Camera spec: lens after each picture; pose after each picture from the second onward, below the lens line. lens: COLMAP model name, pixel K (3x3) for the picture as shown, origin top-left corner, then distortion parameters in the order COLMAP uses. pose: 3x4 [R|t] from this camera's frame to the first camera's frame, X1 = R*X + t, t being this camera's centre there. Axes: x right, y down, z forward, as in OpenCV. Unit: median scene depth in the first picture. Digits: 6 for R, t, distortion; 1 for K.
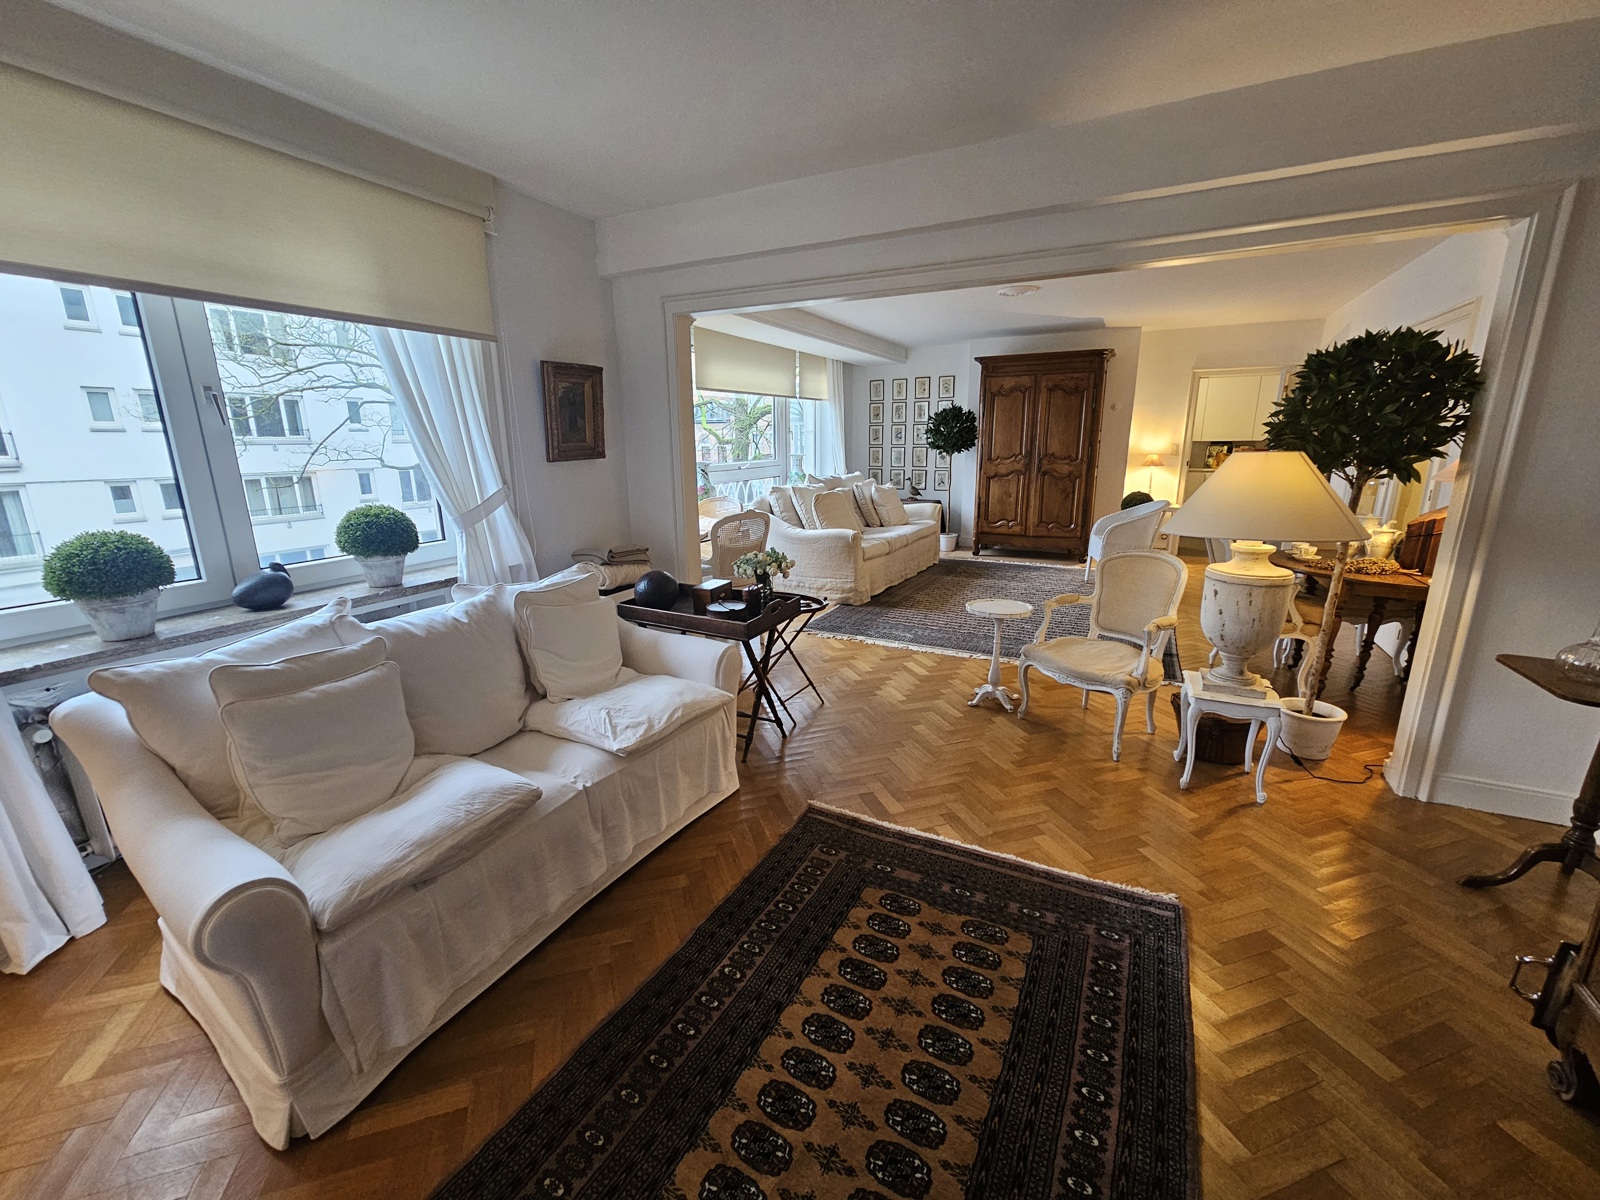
lens RADIAL K [[646.7, 0, 805.6], [0, 646.7, 600.6], [0, 0, 1]] dist [0.000444, 0.000084]
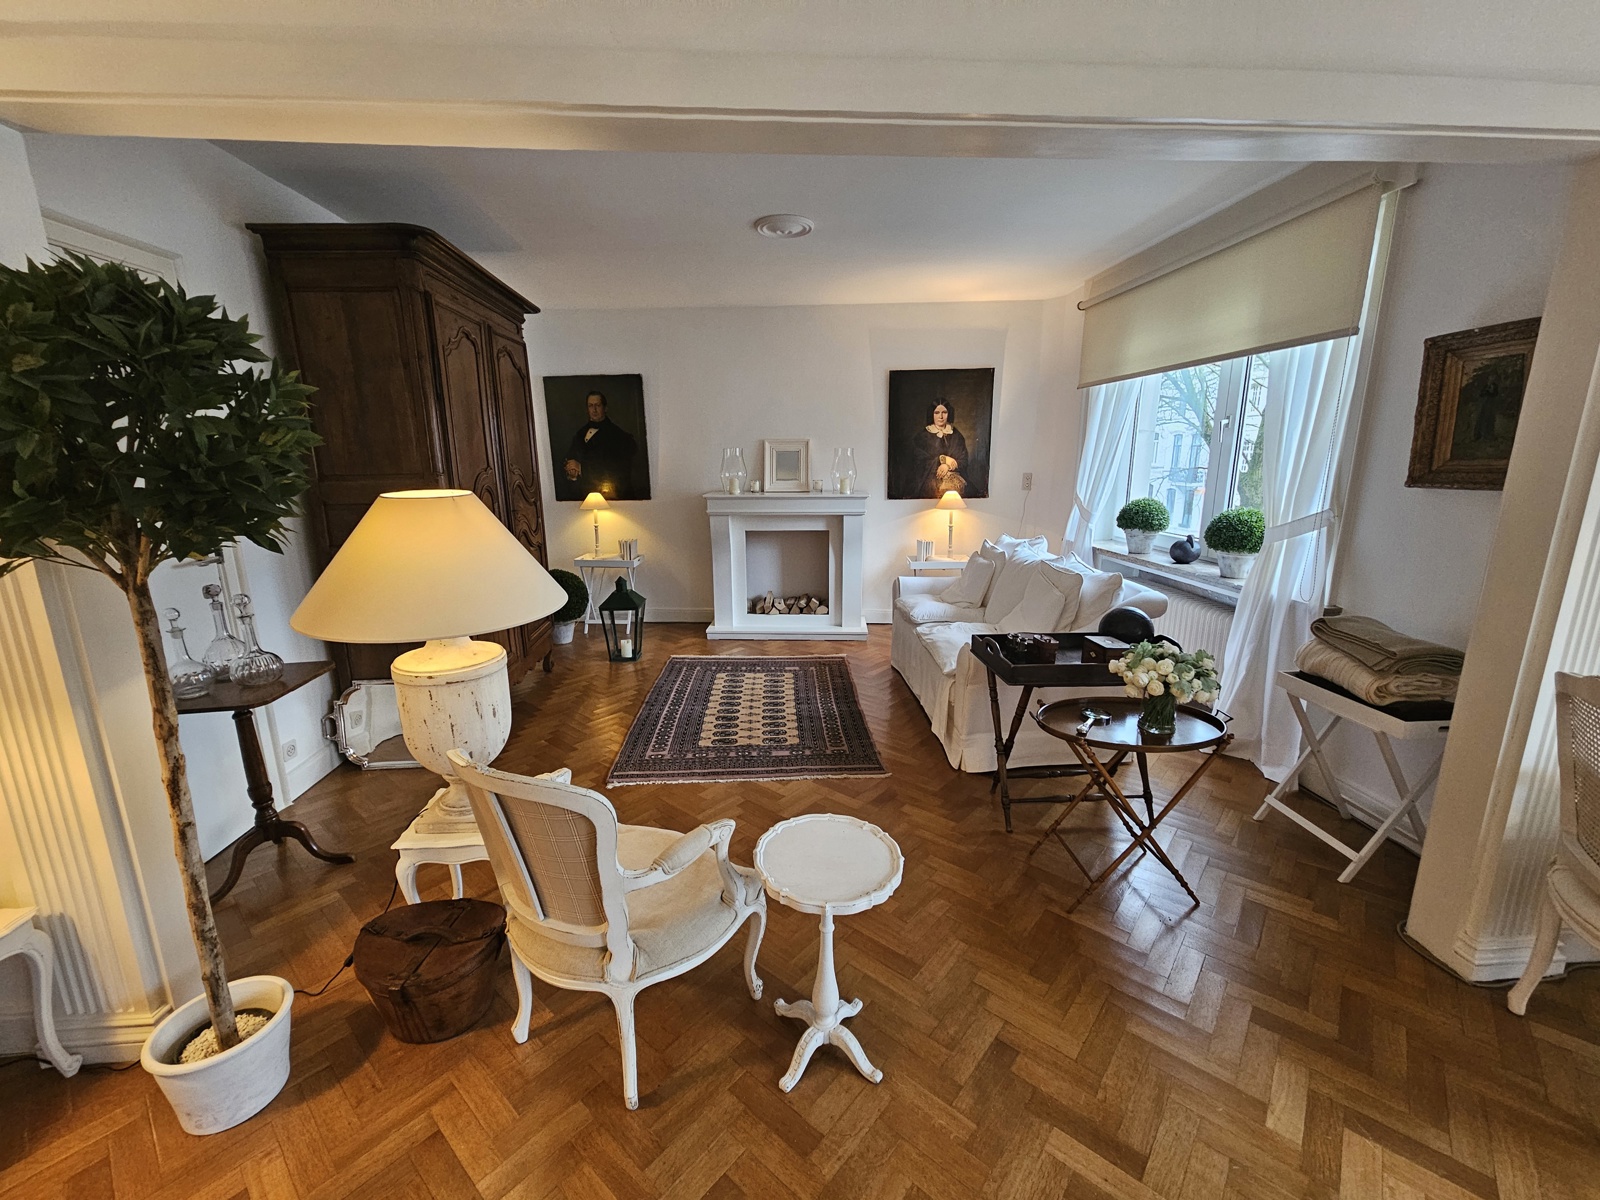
lens RADIAL K [[654.8, 0, 791.8], [0, 654.8, 603.9], [0, 0, 1]] dist [0.000081, 0.000415]
pose [[-0.866106, 0.125890, -0.483748, 0.240531], [-0.105079, 0.900287, 0.422424, -0.154285], [0.488691, 0.416696, -0.766515, 0.592671]]
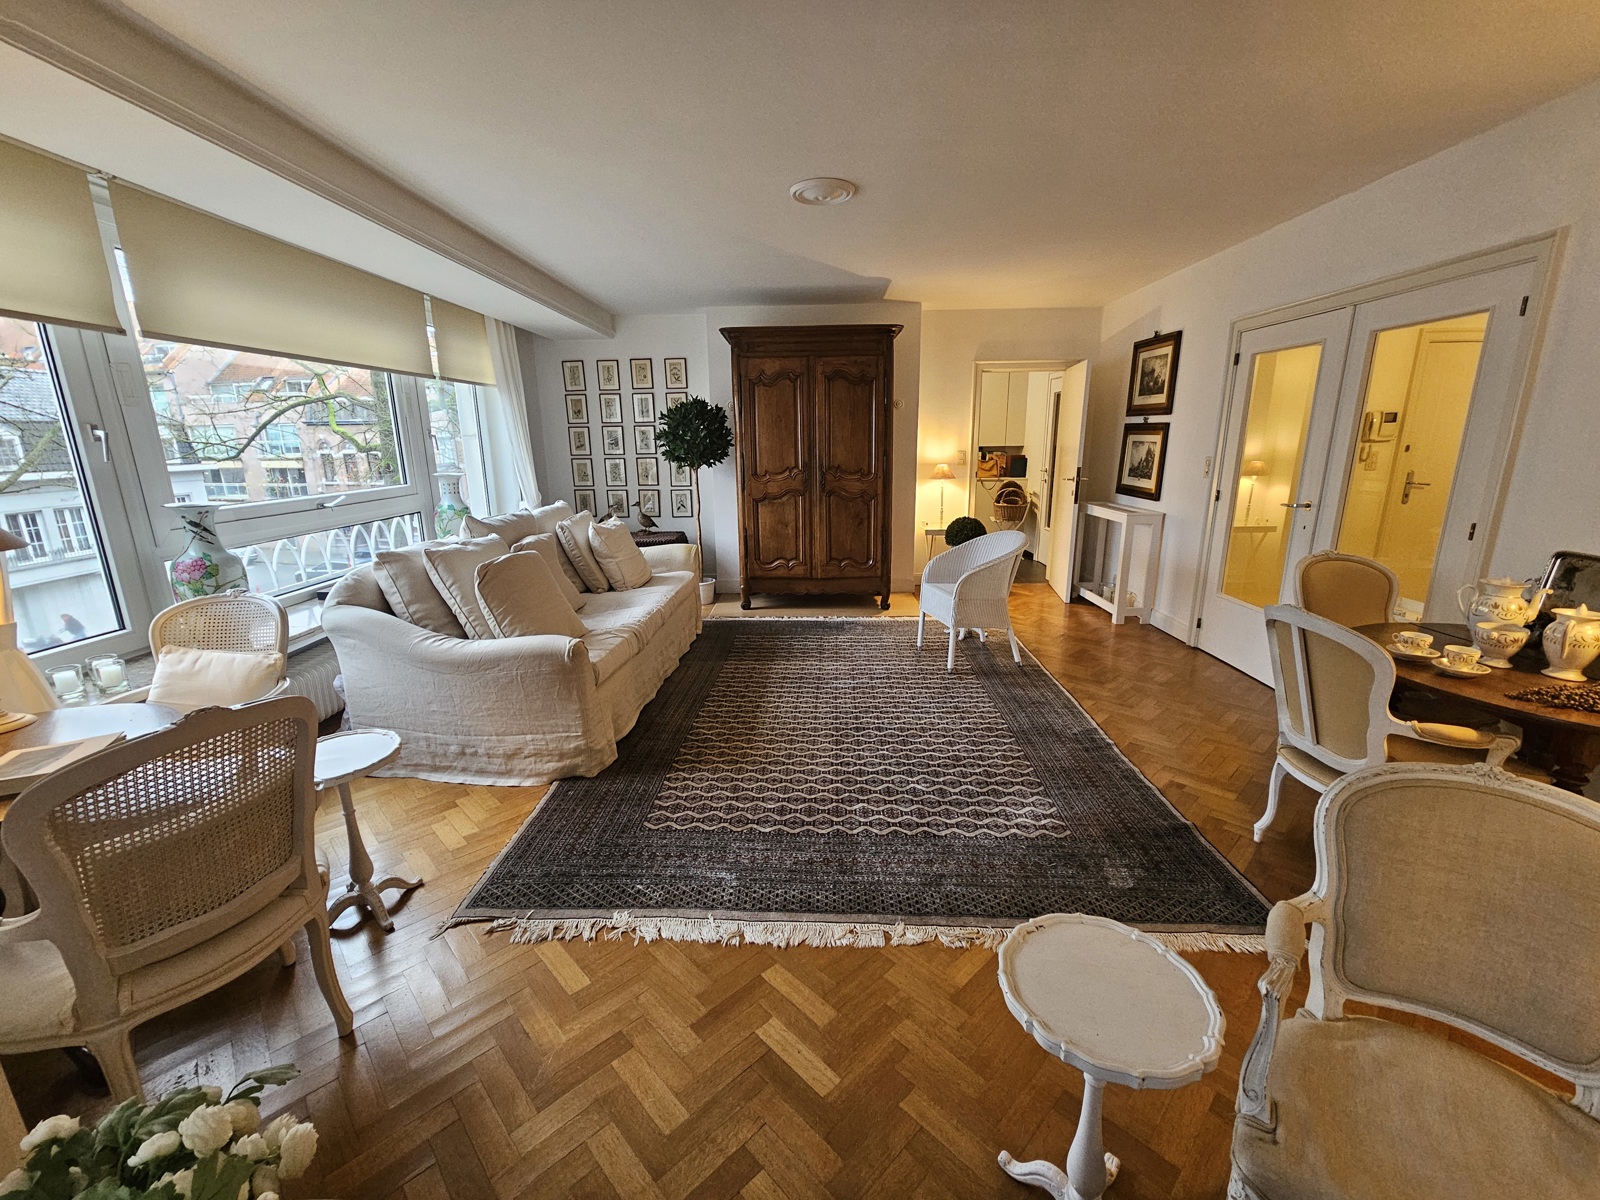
lens RADIAL K [[654.8, 0, 791.8], [0, 654.8, 603.9], [0, 0, 1]] dist [0.000081, 0.000415]
pose [[0.910458, -0.102911, 0.400595, 0.021802], [0.104615, 0.994356, 0.017680, -0.091031], [-0.400153, 0.025811, 0.916085, 0.347510]]
